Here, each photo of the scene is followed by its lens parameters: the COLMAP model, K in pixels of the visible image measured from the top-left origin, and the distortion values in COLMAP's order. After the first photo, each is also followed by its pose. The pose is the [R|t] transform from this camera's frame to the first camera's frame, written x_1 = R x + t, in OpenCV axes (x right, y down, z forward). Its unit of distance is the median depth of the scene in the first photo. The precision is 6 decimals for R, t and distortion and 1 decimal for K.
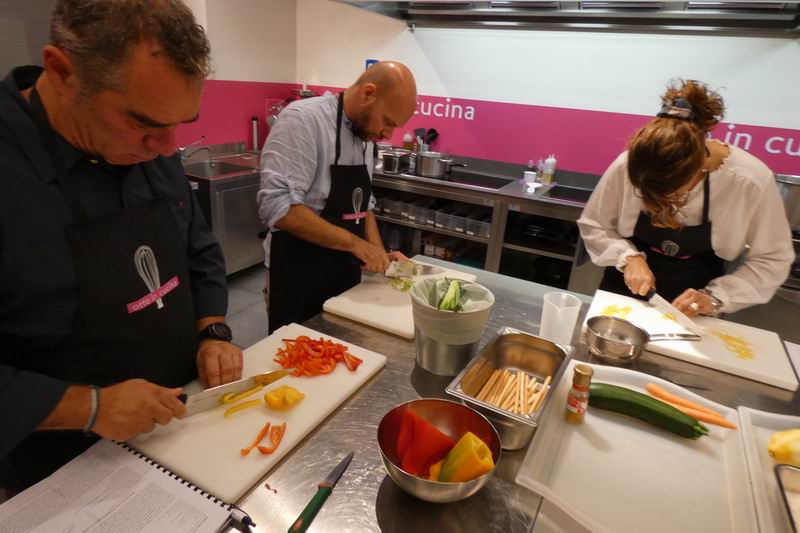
lens RADIAL K [[484.9, 0, 401.2], [0, 484.9, 247.1], [0, 0, 1]] dist [0.003696, 0.002087]
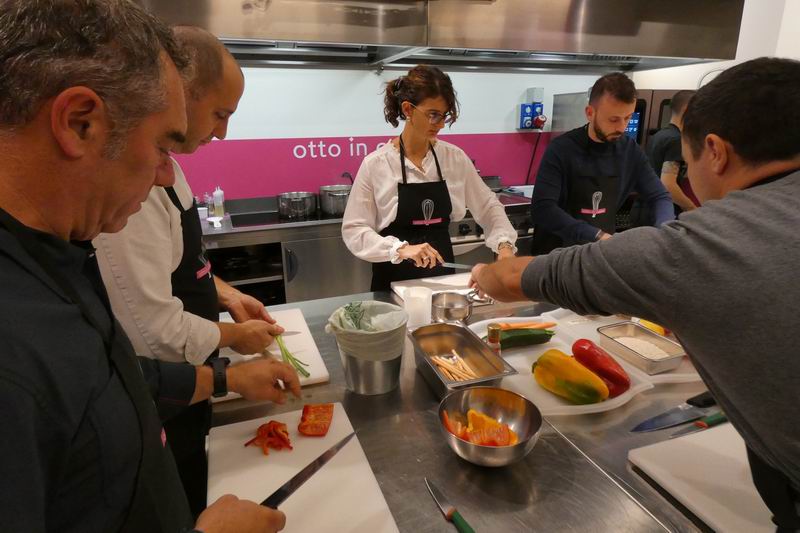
lens RADIAL K [[478.6, 0, 400.0], [0, 478.6, 266.5], [0, 0, 1]] dist [0.000073, -0.000359]
pose [[0.660383, -0.294948, 0.690580, -0.605322], [0.302566, 0.946191, 0.114785, -0.122599], [-0.687276, 0.133144, 0.714090, 0.207282]]
